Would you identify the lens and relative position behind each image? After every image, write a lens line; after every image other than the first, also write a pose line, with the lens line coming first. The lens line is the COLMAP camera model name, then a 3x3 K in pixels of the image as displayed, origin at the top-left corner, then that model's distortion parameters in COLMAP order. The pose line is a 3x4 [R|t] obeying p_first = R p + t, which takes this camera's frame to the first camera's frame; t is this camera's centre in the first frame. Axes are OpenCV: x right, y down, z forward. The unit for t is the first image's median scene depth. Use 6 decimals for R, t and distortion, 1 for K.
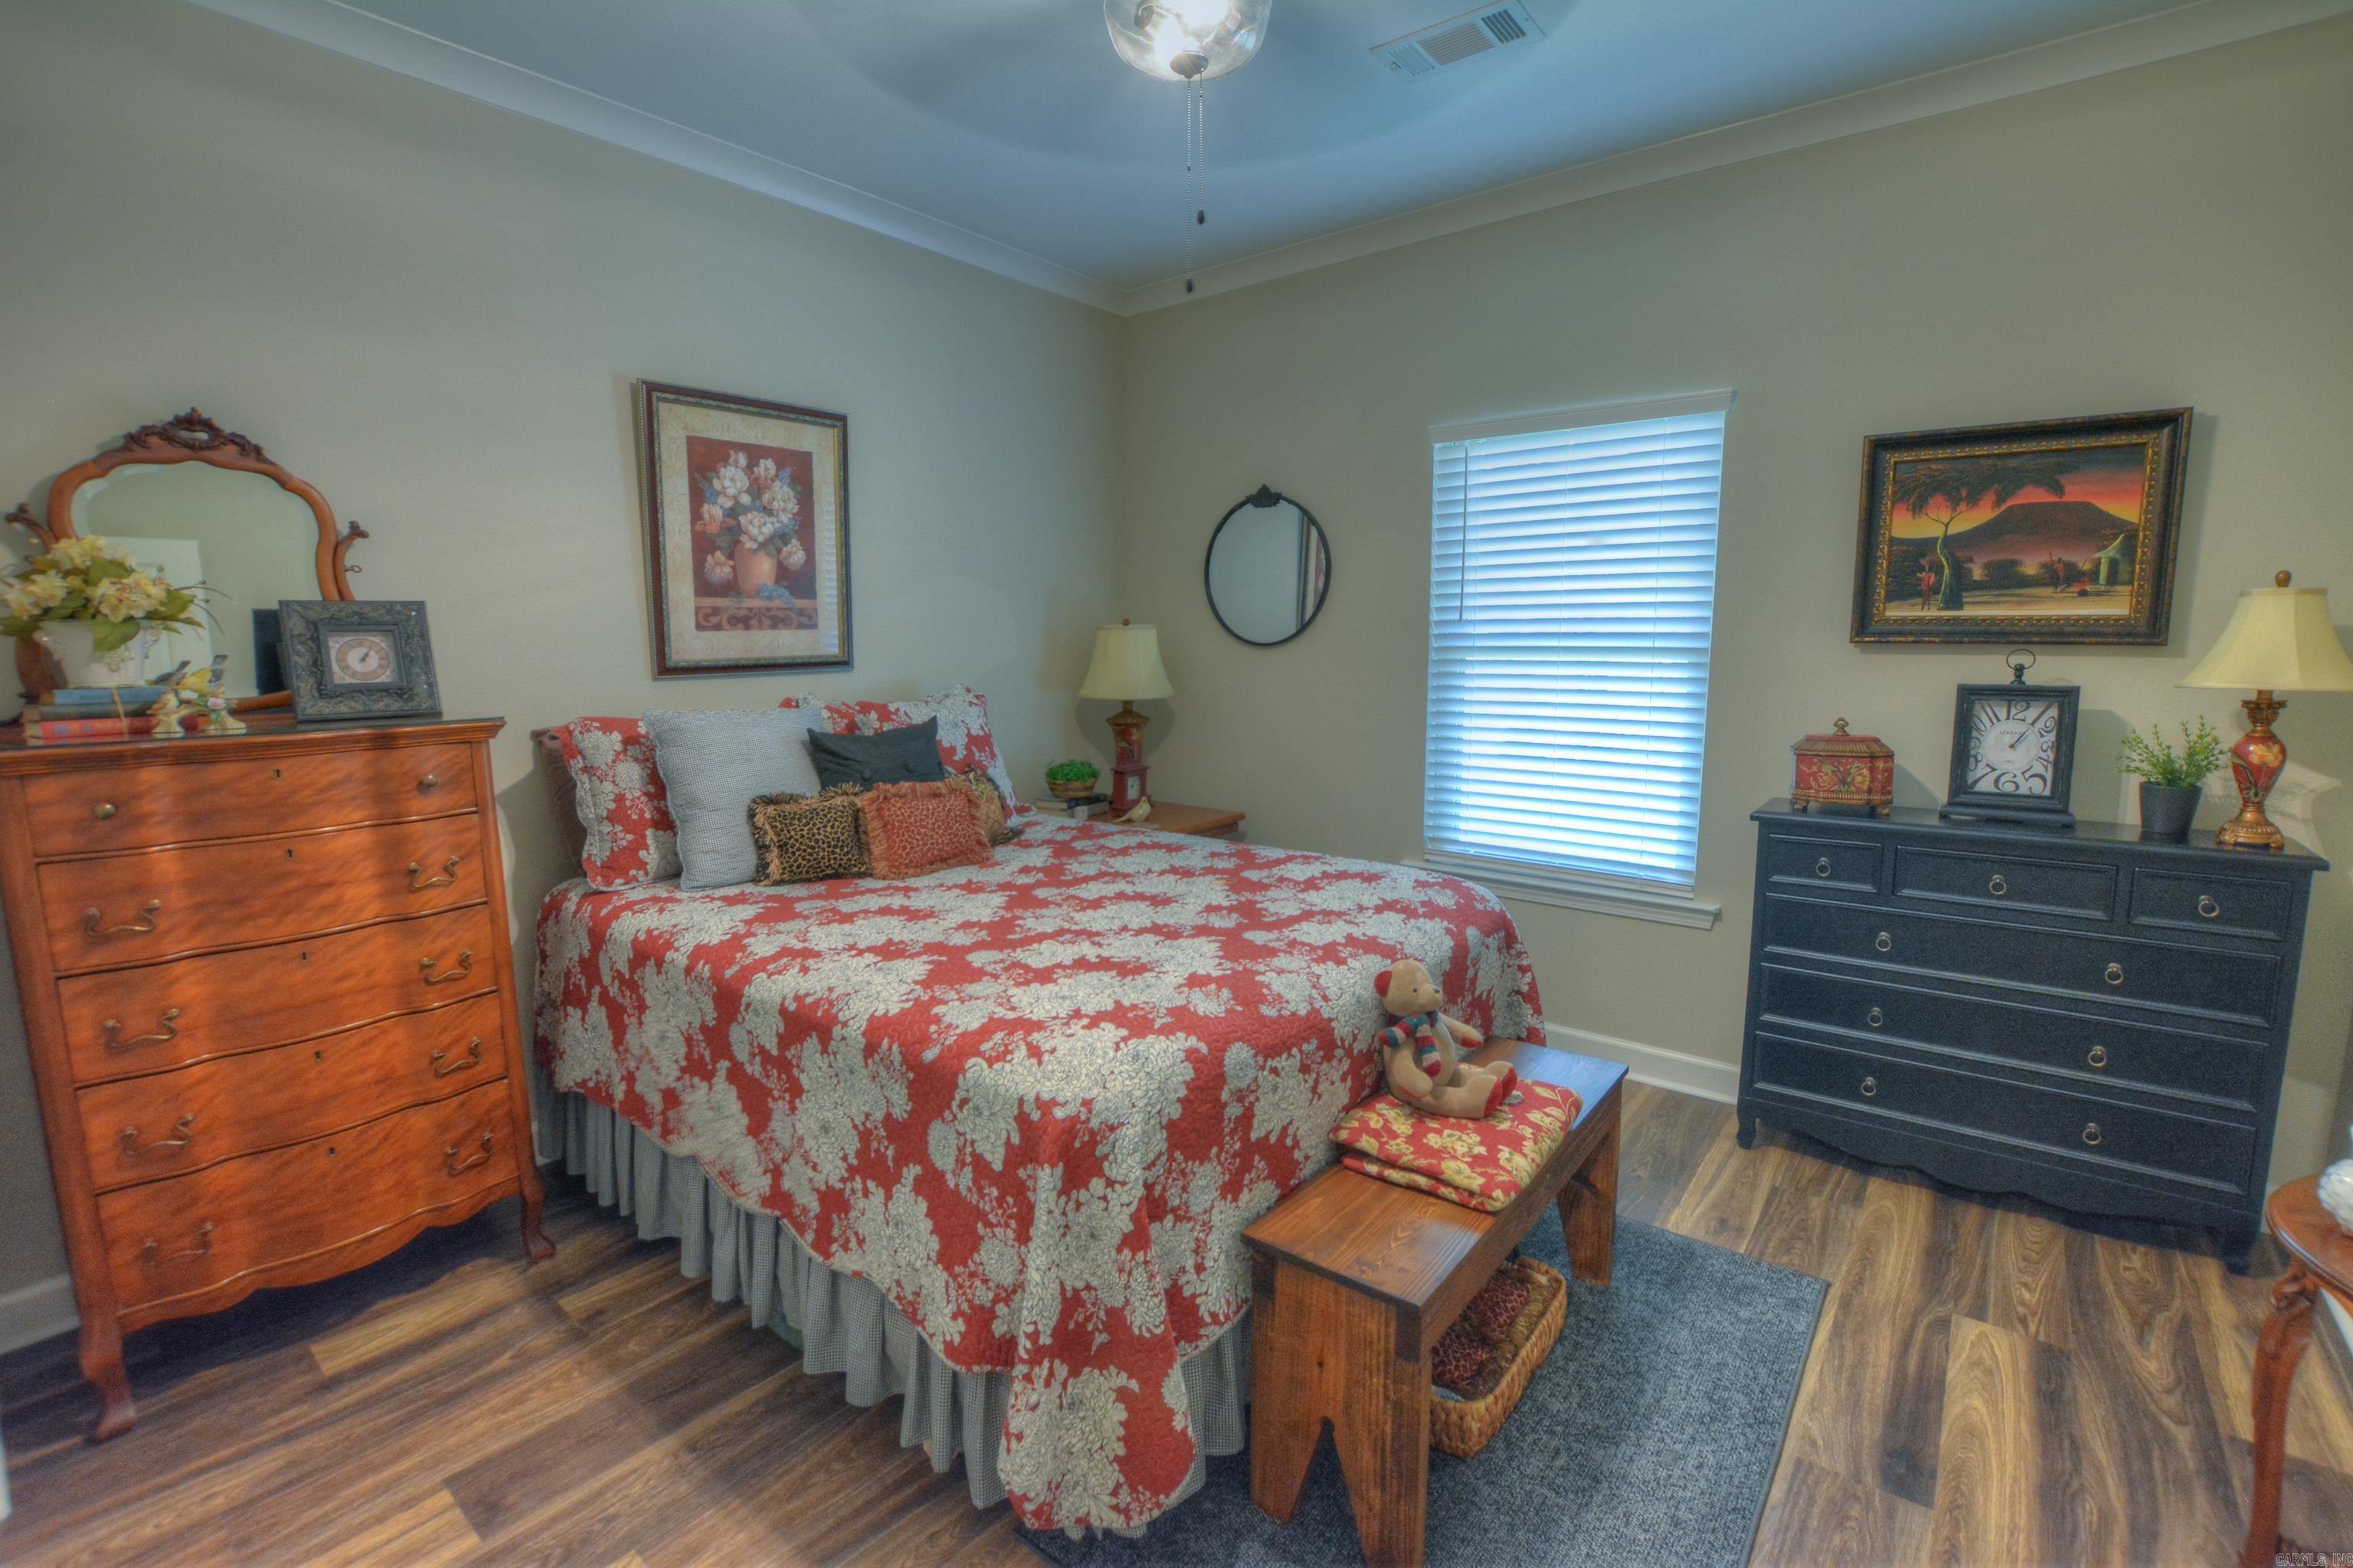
lens RADIAL K [[1041.4, 0, 1171.5], [0, 1041.4, 776.5], [0, 0, 1]] dist [-0.036278, 0.005619]
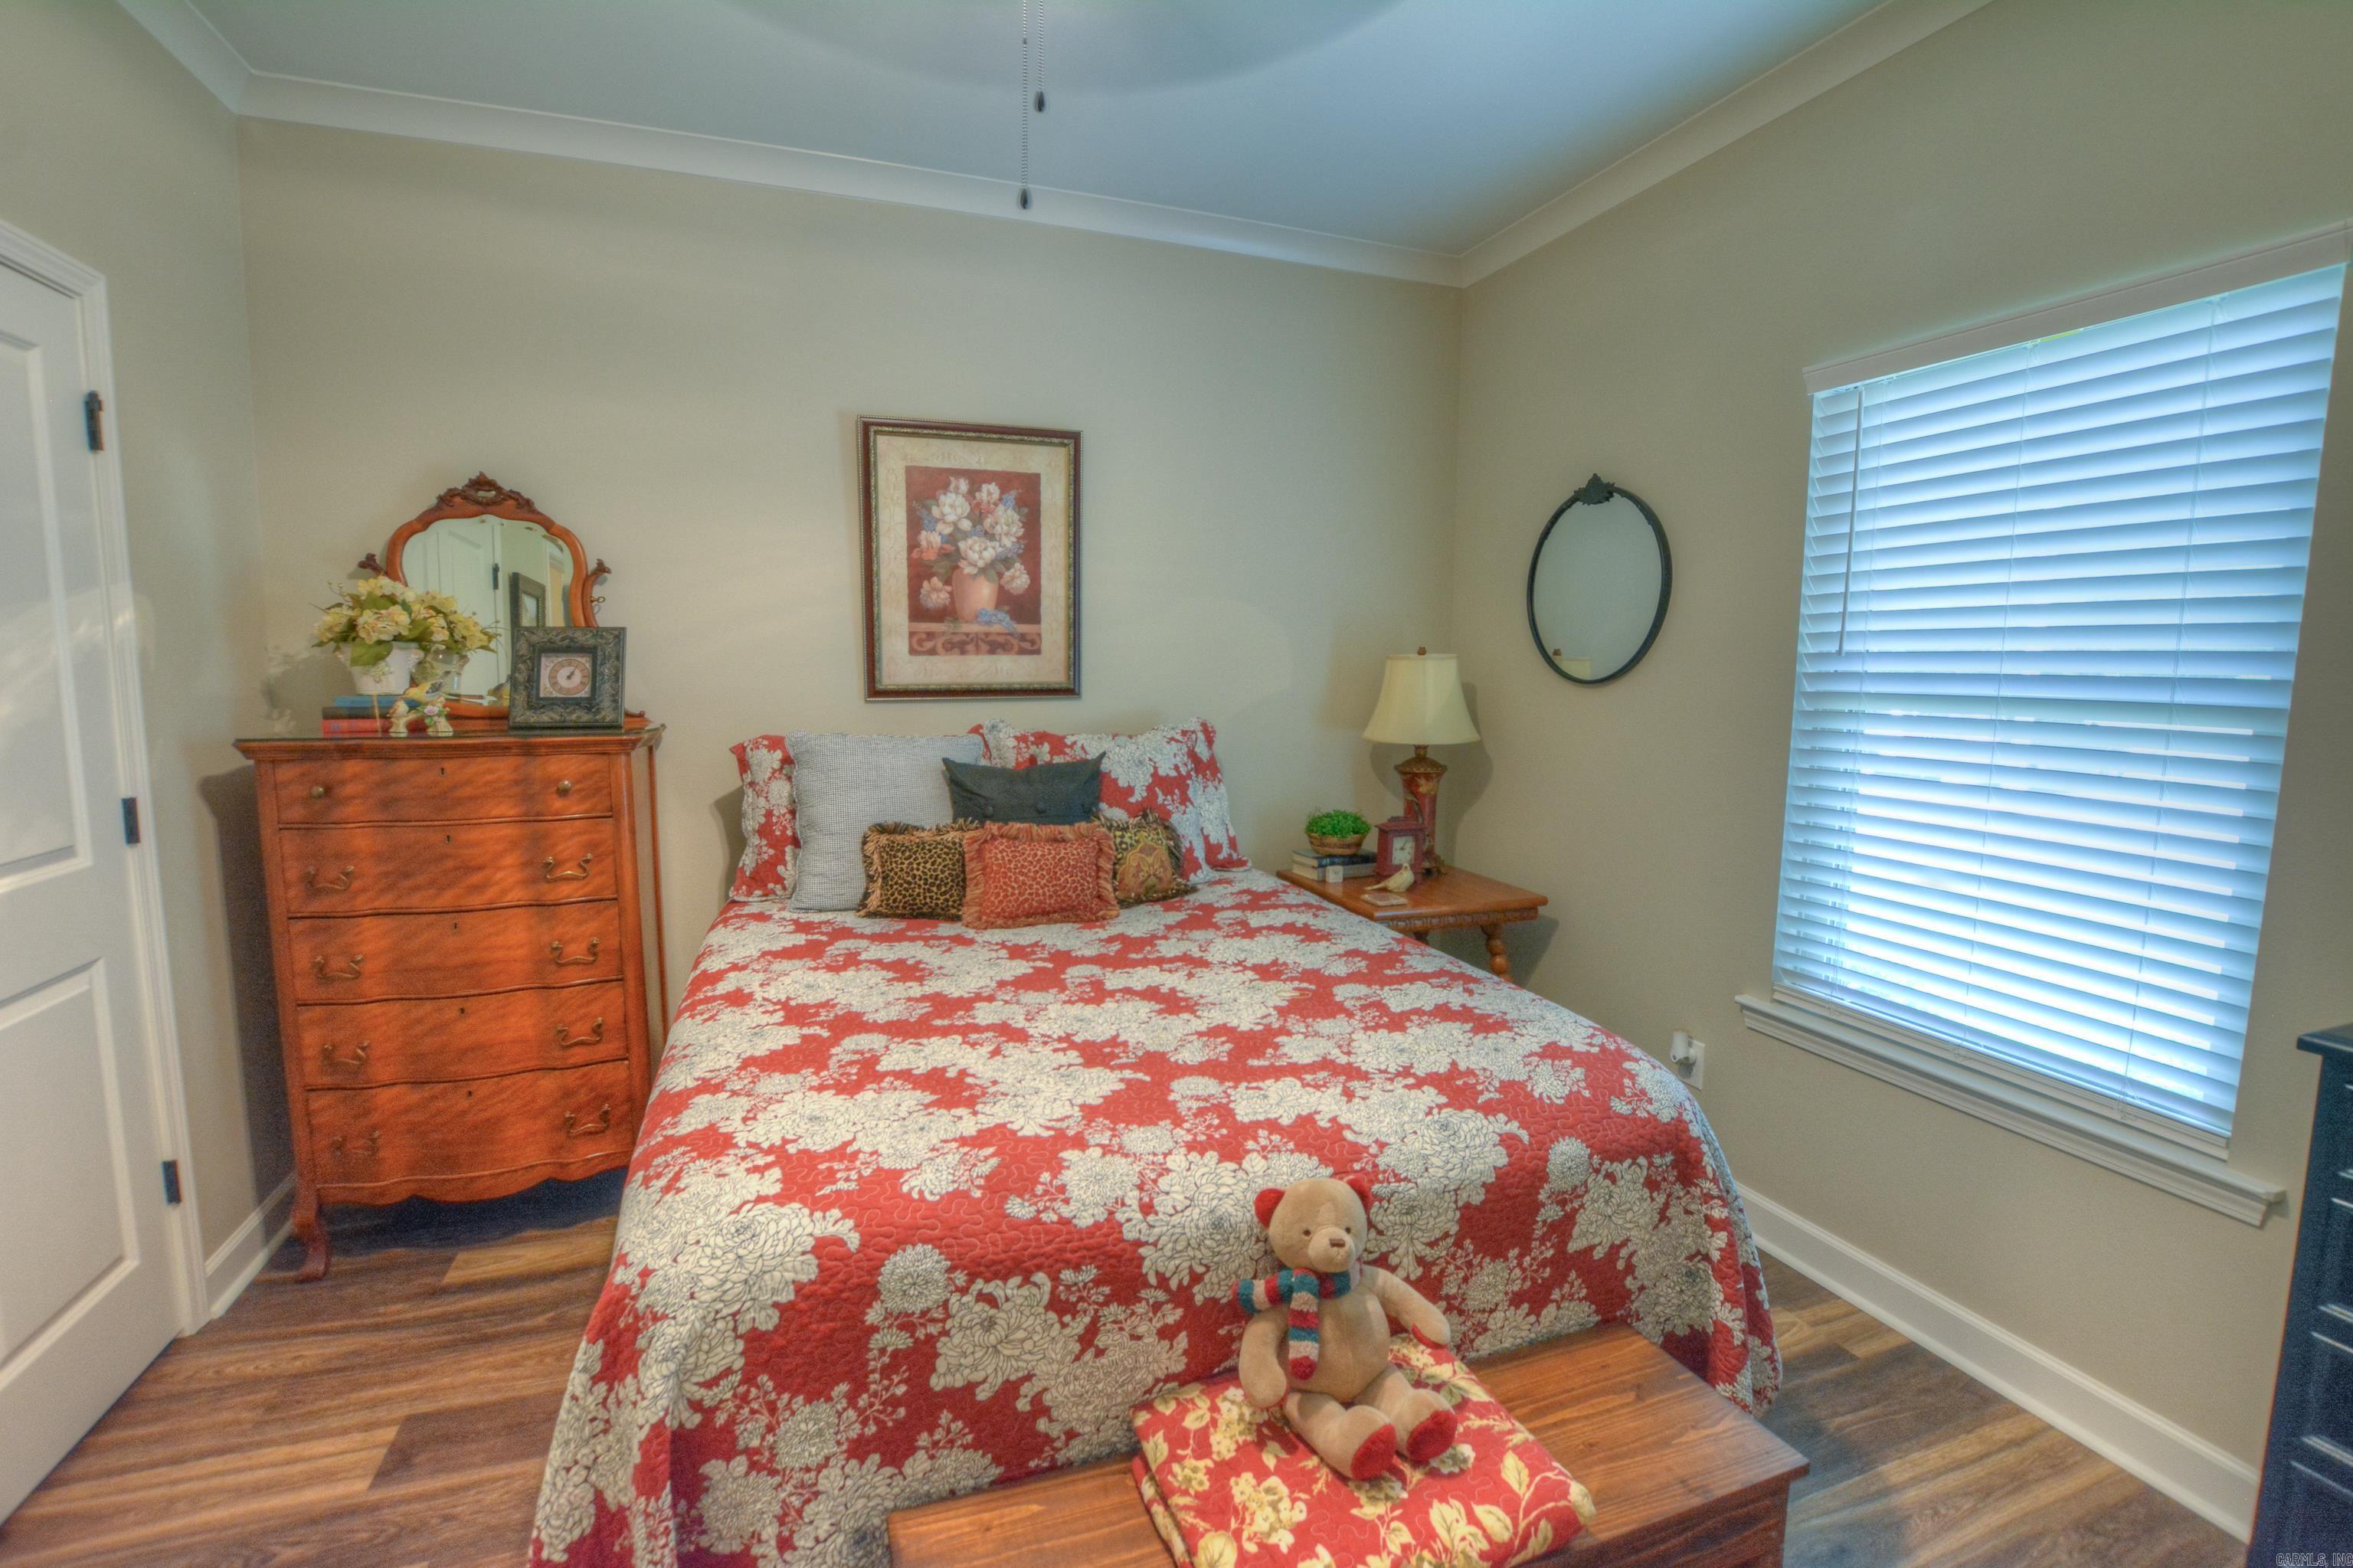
lens RADIAL K [[1041.4, 0, 1171.5], [0, 1041.4, 776.5], [0, 0, 1]] dist [-0.036278, 0.005619]
pose [[0.855369, 0.069158, -0.513382, 0.409468], [-0.081906, 0.996638, -0.002210, -0.055677], [0.511503, 0.043940, 0.858158, 0.351254]]
